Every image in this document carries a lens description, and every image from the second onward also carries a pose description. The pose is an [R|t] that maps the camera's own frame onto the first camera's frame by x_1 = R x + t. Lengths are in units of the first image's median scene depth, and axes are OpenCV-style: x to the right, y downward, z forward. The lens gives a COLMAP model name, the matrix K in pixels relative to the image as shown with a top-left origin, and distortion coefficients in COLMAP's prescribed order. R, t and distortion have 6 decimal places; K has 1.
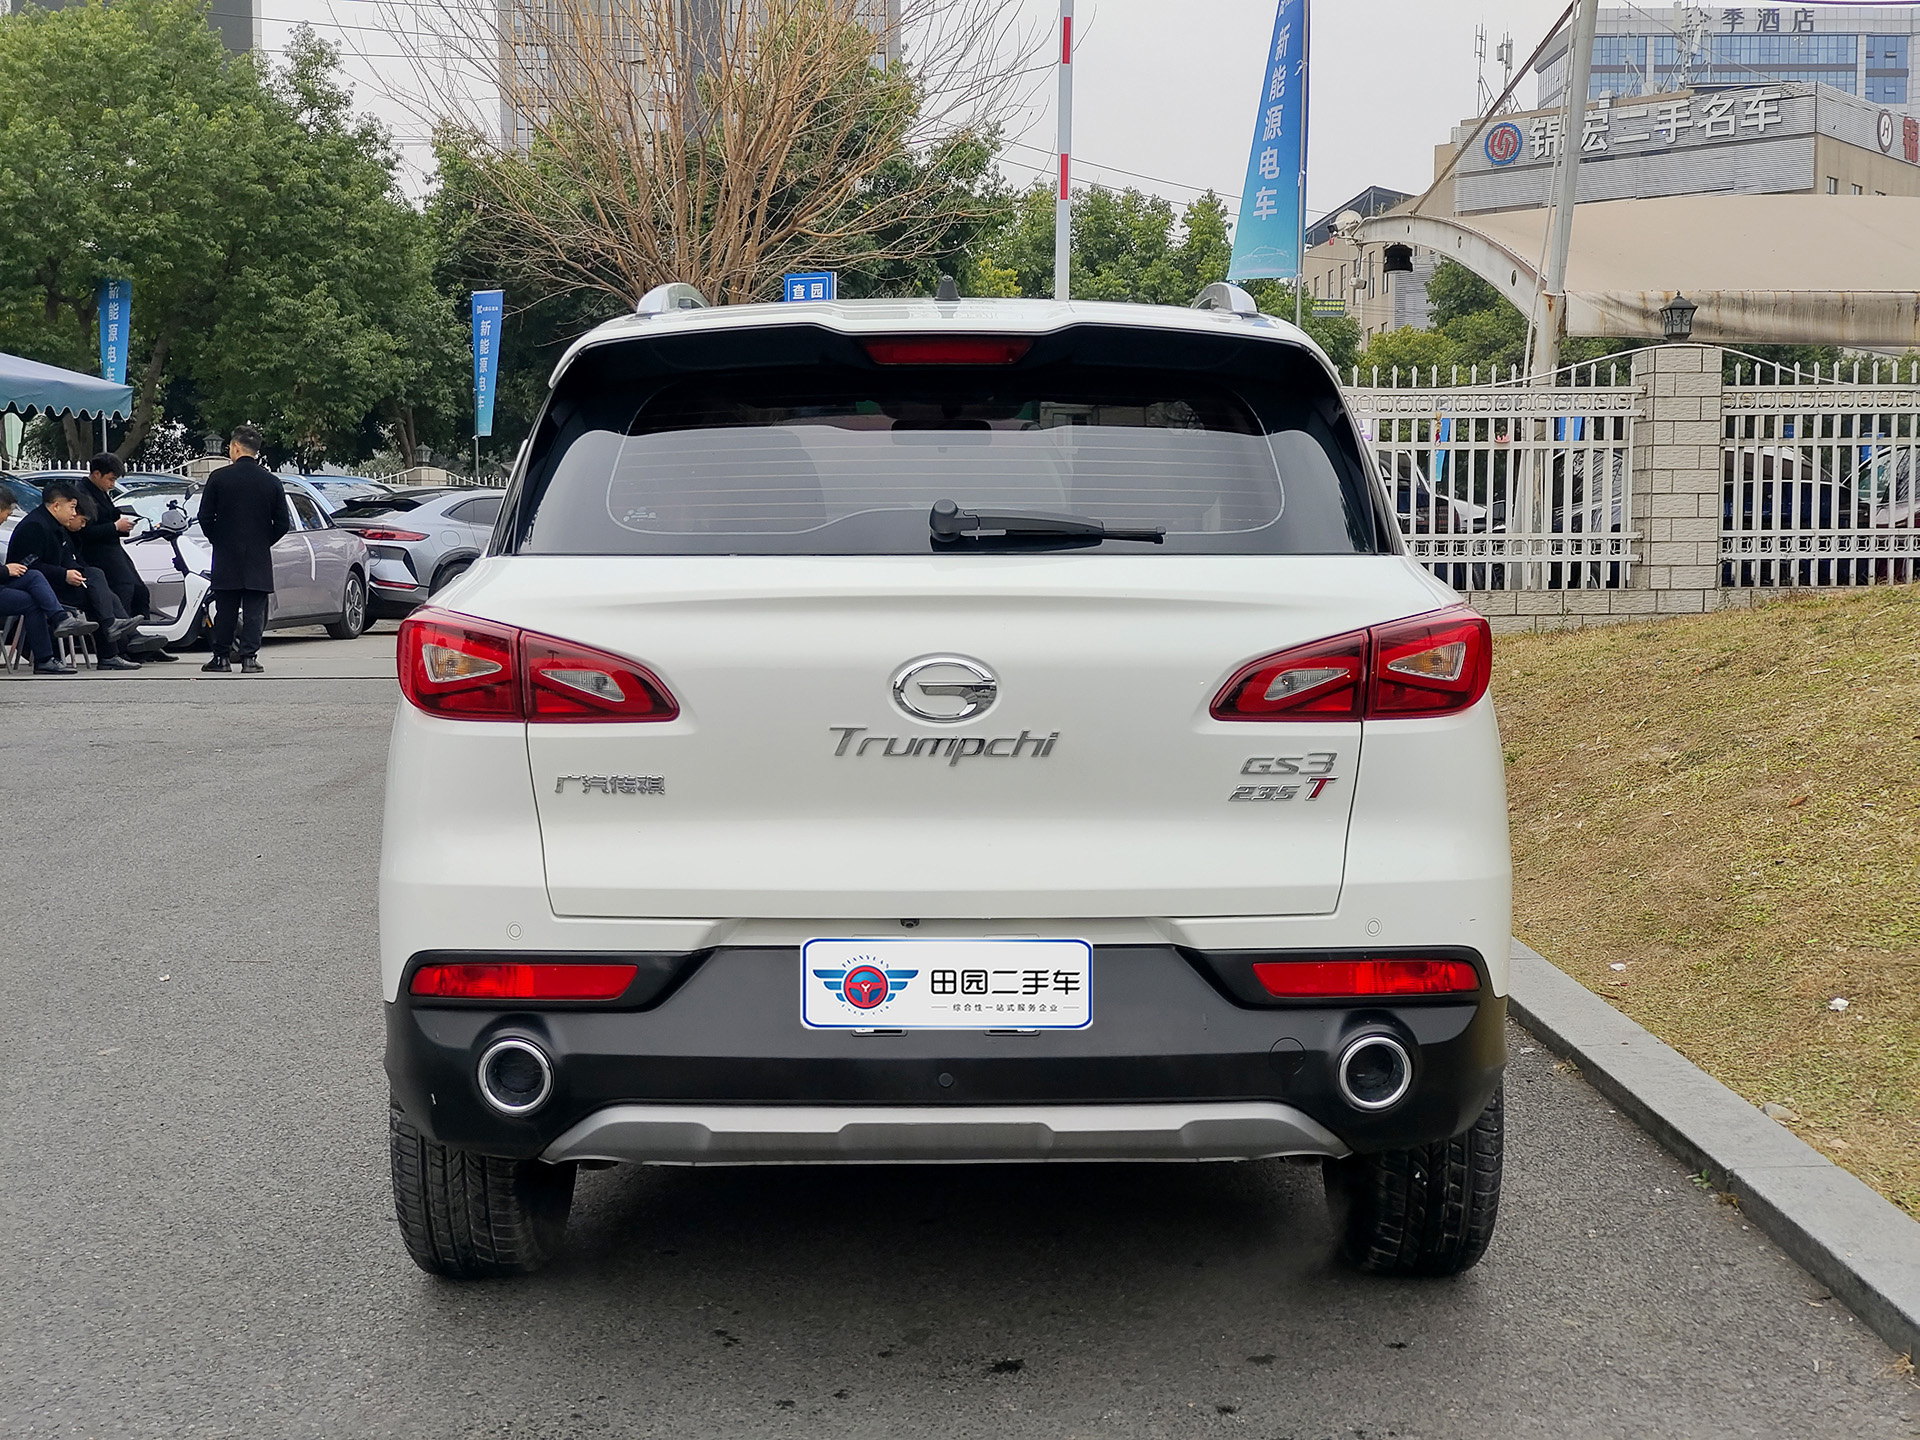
lens RADIAL K [[2617.3, 0, 973.5], [0, 2617.3, 726.4], [0, 0, 1]] dist [0.302674, -0.921862]
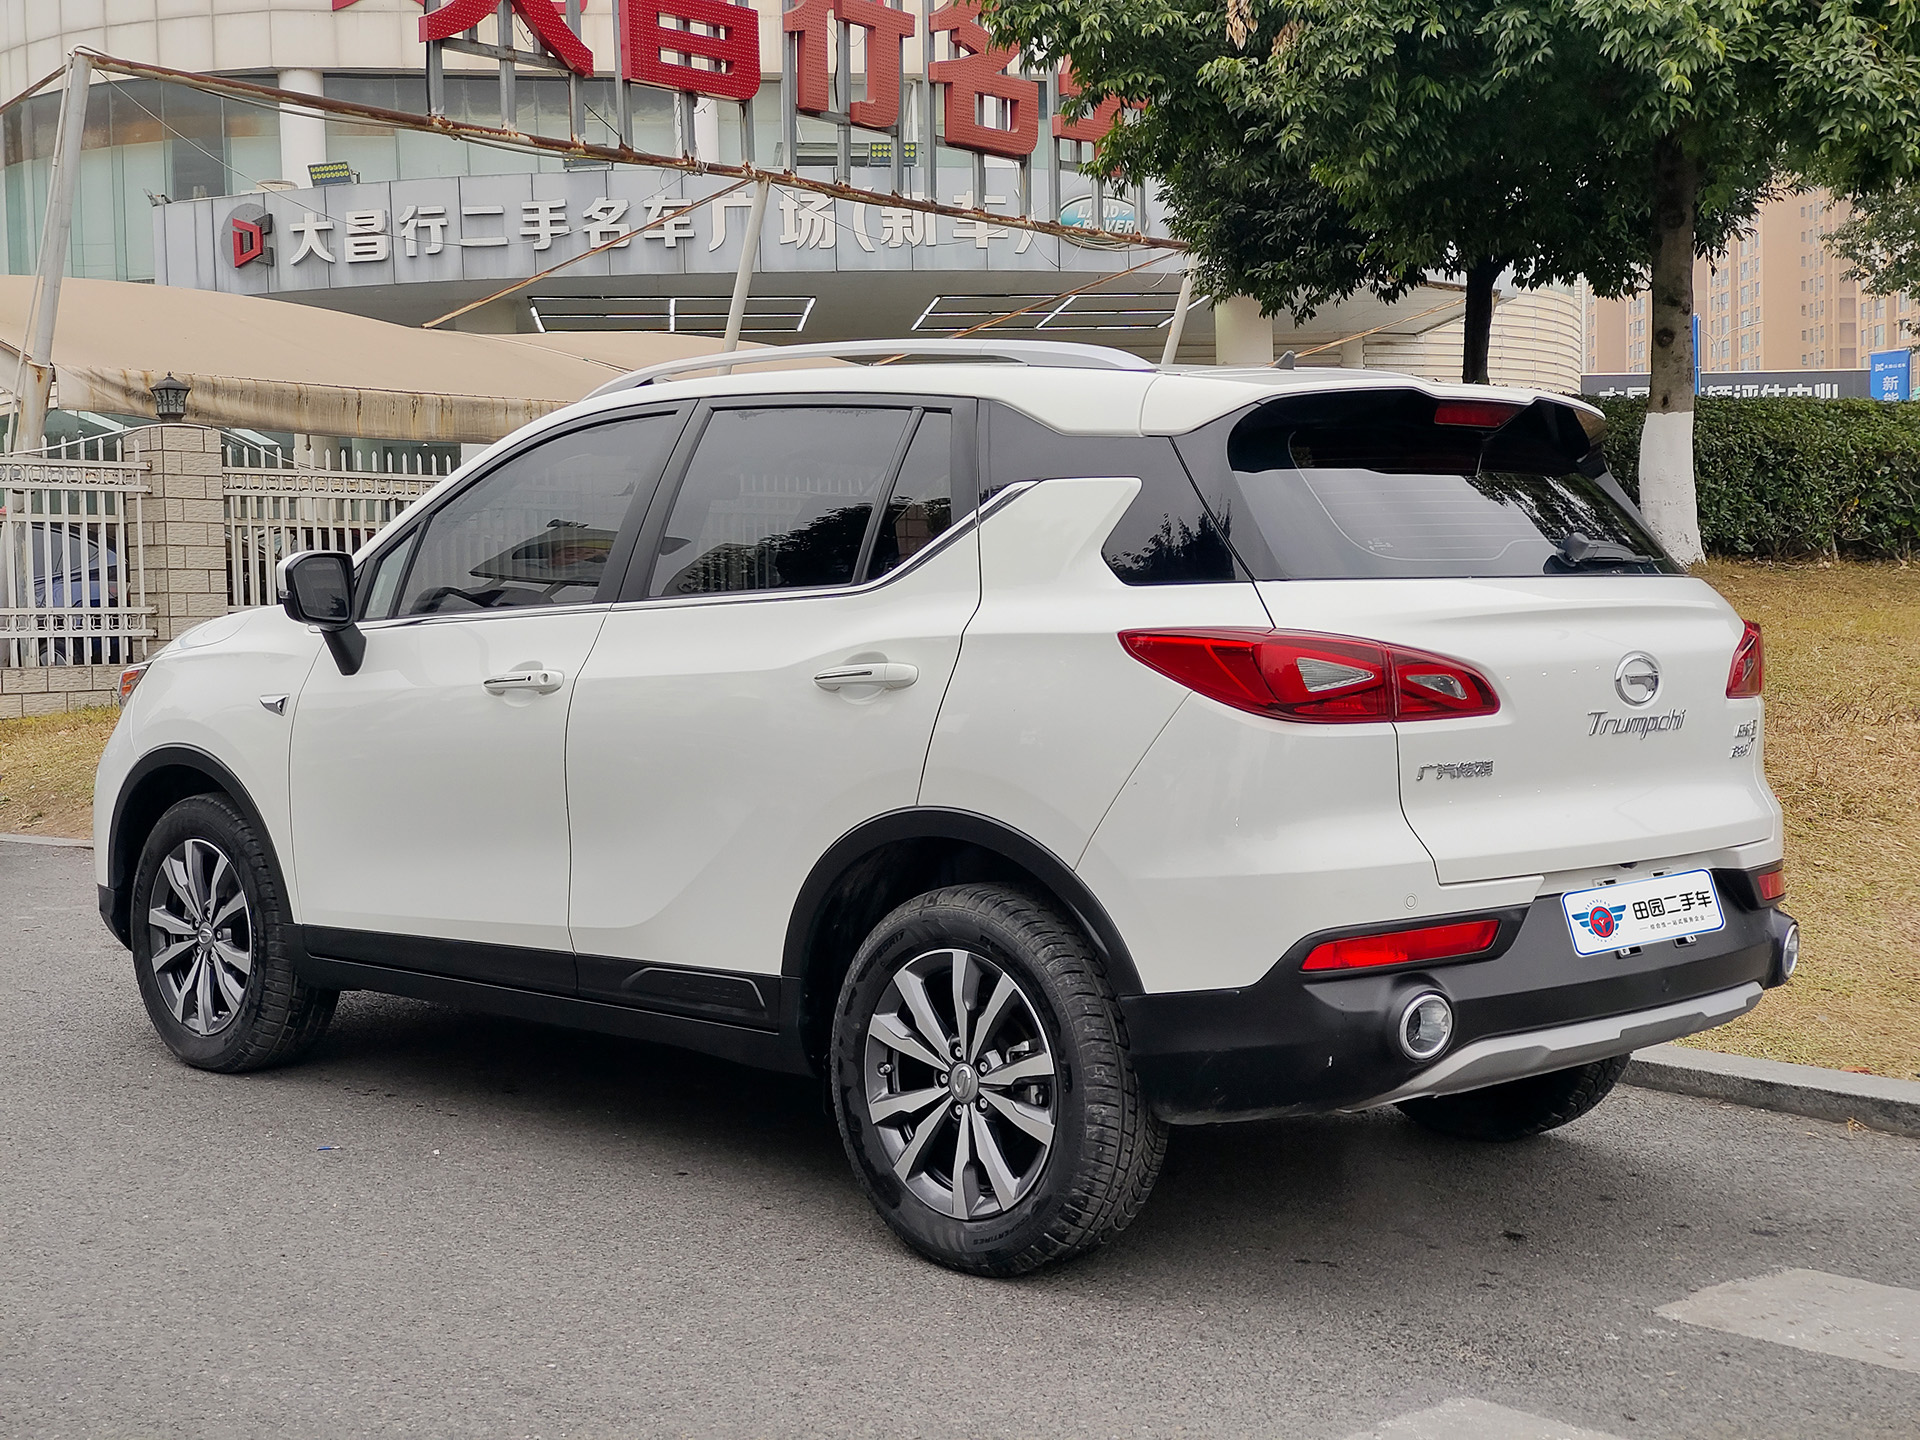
lens RADIAL K [[2617.3, 0, 973.5], [0, 2617.3, 726.4], [0, 0, 1]] dist [0.302674, -0.921862]
pose [[0.664495, -0.040254, 0.746208, -0.303705], [0.066871, 0.997745, -0.005724, -0.001316], [-0.744295, 0.053703, 0.665688, 0.098796]]
